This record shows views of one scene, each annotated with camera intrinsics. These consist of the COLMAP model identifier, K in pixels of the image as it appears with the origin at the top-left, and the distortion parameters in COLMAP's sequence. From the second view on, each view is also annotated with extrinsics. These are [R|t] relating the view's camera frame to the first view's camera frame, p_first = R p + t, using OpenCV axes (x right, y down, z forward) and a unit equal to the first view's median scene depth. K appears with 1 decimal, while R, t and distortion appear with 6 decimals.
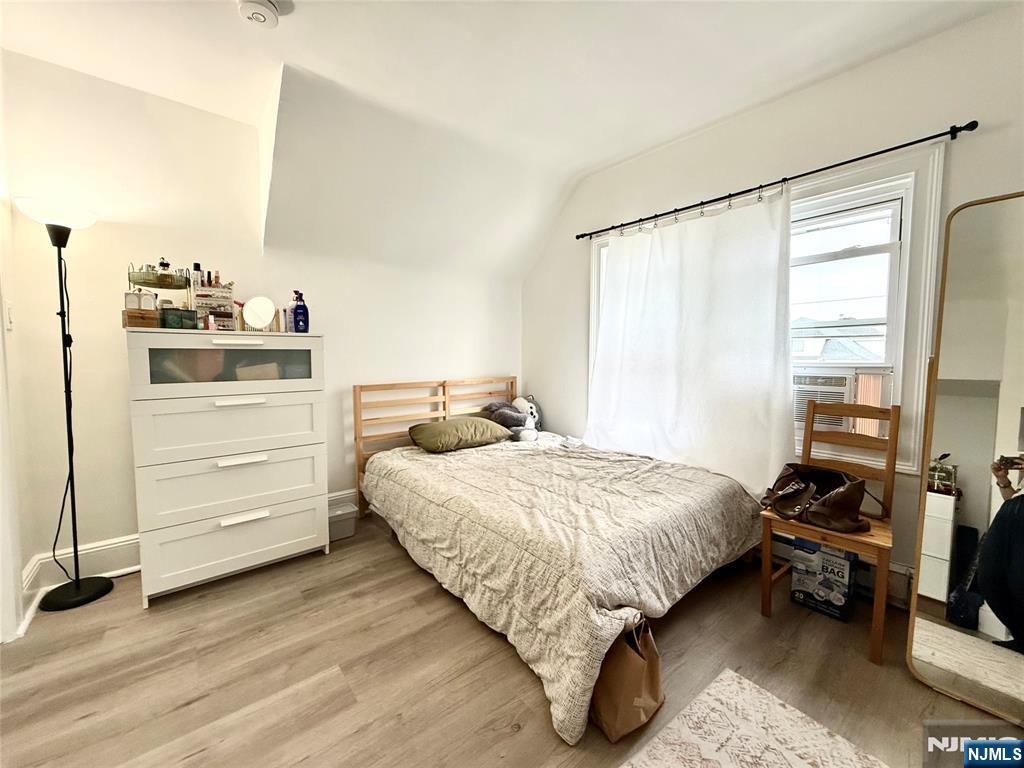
lens RADIAL K [[407.8, 0, 510.4], [0, 407.8, 382.0], [0, 0, 1]] dist [-0.000378, -0.000092]
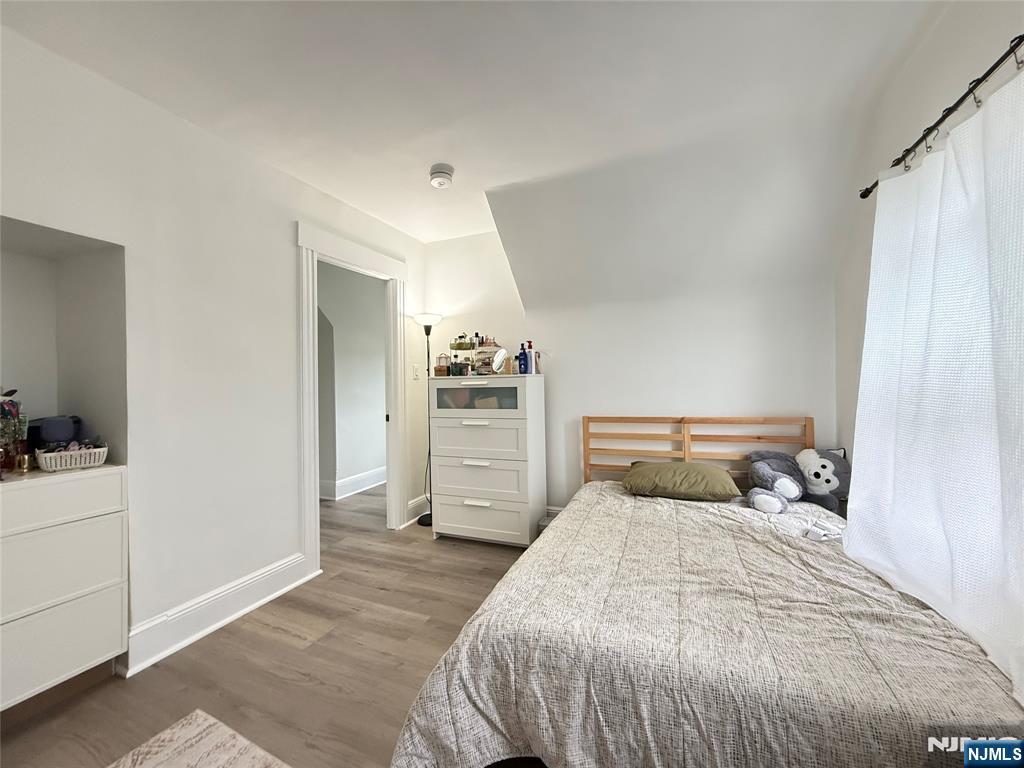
lens RADIAL K [[407.8, 0, 510.4], [0, 407.8, 382.0], [0, 0, 1]] dist [-0.000378, -0.000092]
pose [[0.459798, -0.009785, -0.887970, 0.698403], [-0.038301, 0.998790, -0.030839, -0.058287], [0.887197, 0.048190, 0.458867, 0.409759]]
